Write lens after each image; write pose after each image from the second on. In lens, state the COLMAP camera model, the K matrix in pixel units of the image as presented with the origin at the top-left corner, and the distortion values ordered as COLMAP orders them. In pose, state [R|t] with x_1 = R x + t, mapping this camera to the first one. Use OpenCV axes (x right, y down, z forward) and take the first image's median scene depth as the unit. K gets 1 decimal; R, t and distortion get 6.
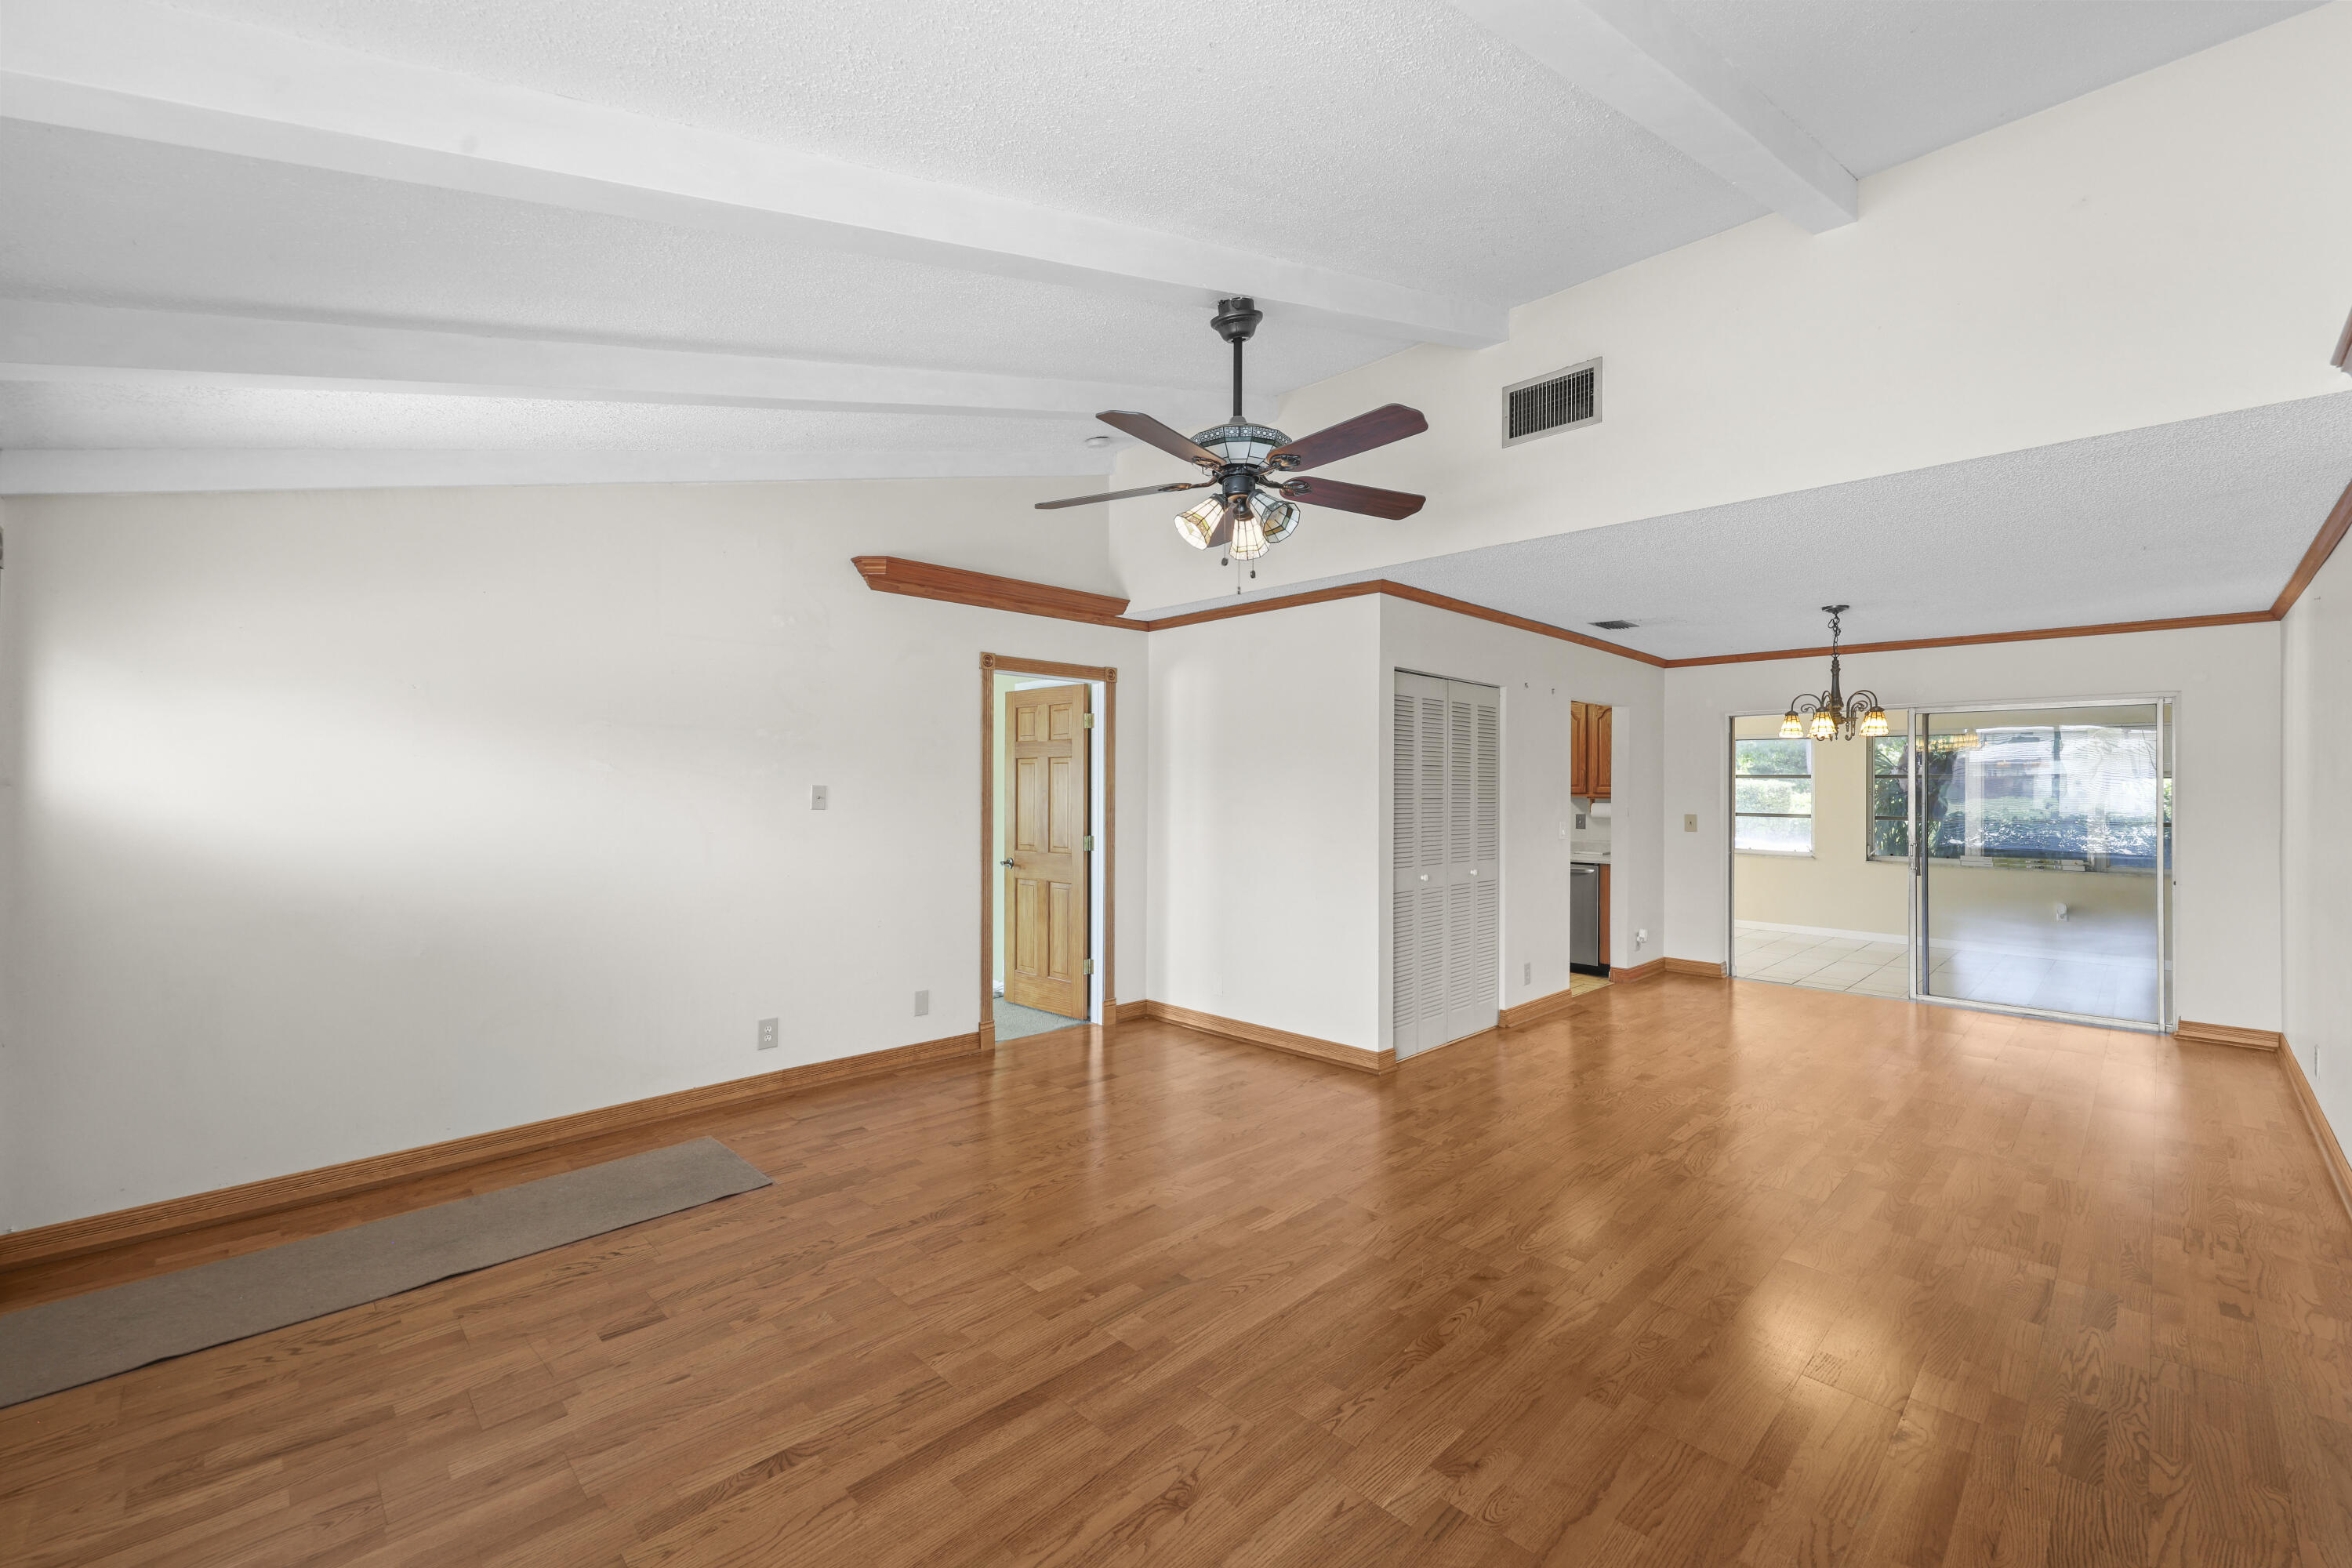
lens RADIAL K [[956.1, 0, 1156.5], [0, 956.1, 782.5], [0, 0, 1]] dist [0.003418, -0.000390]
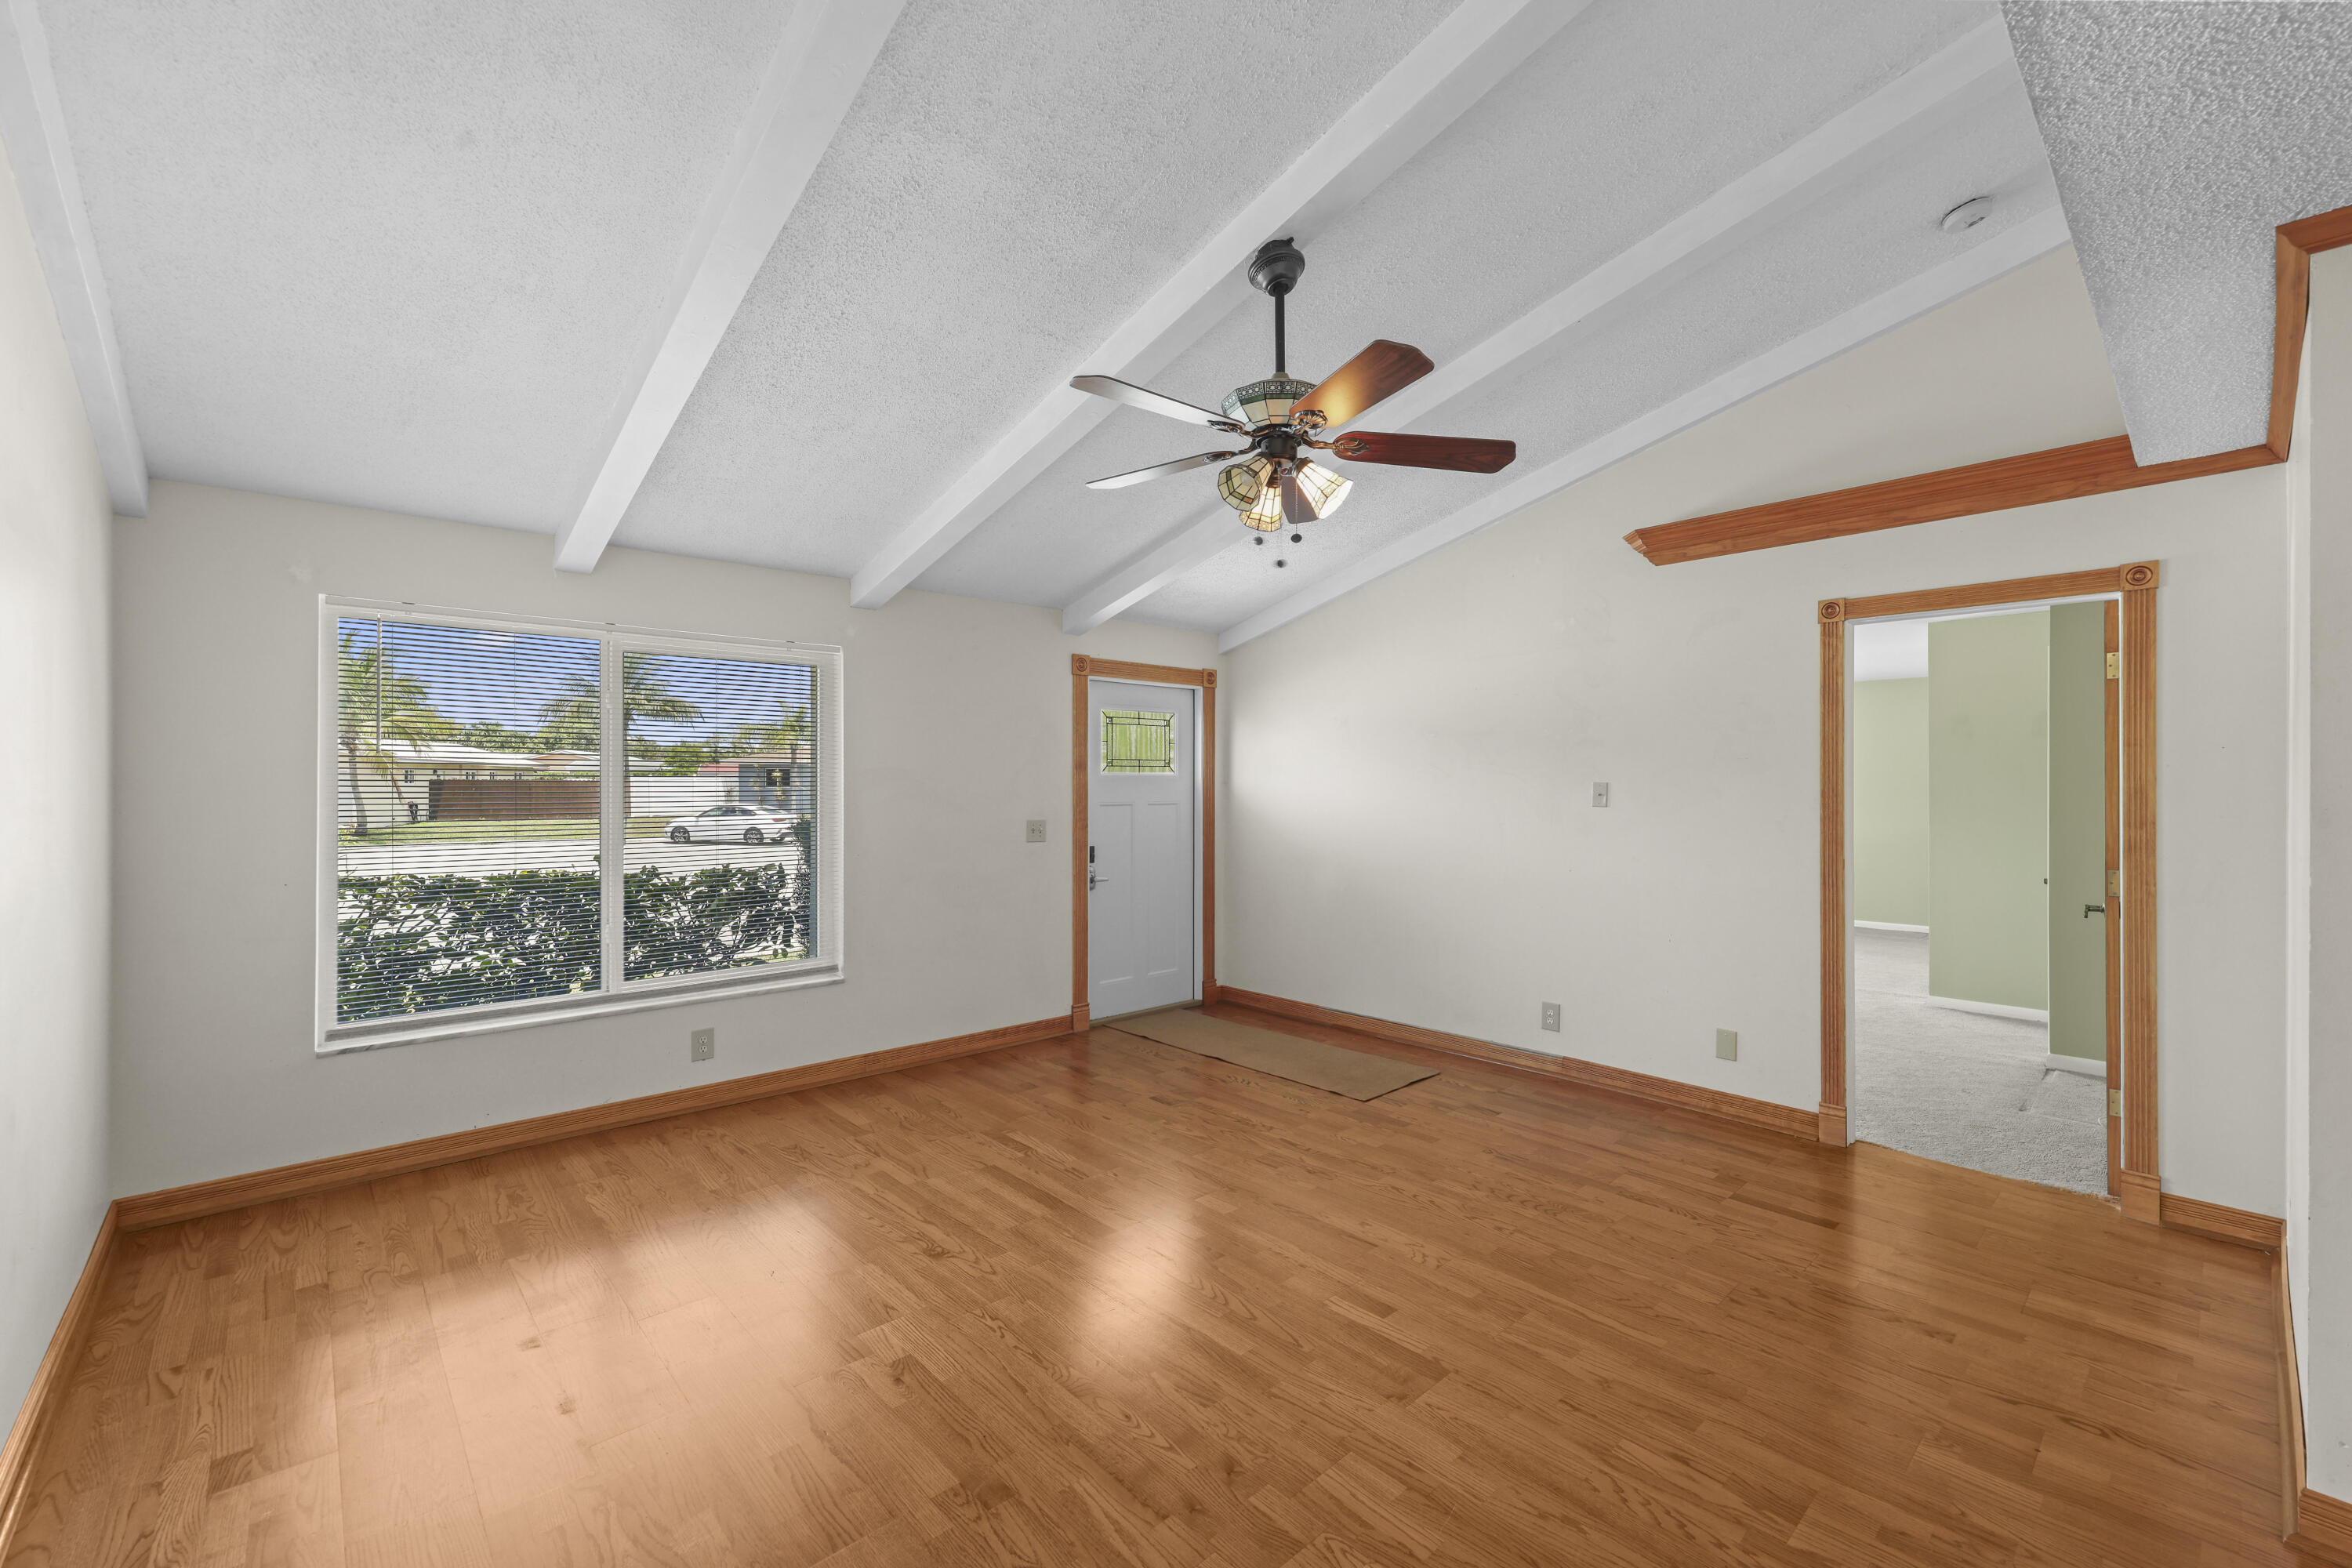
lens RADIAL K [[956.1, 0, 1192.0], [0, 956.1, 780.9], [0, 0, 1]] dist [0.003418, -0.000390]
pose [[-0.011938, -0.007959, -0.999897, 0.645745], [0.003683, 0.999961, -0.008003, 0.008083], [0.999922, -0.003779, -0.011908, 0.601228]]
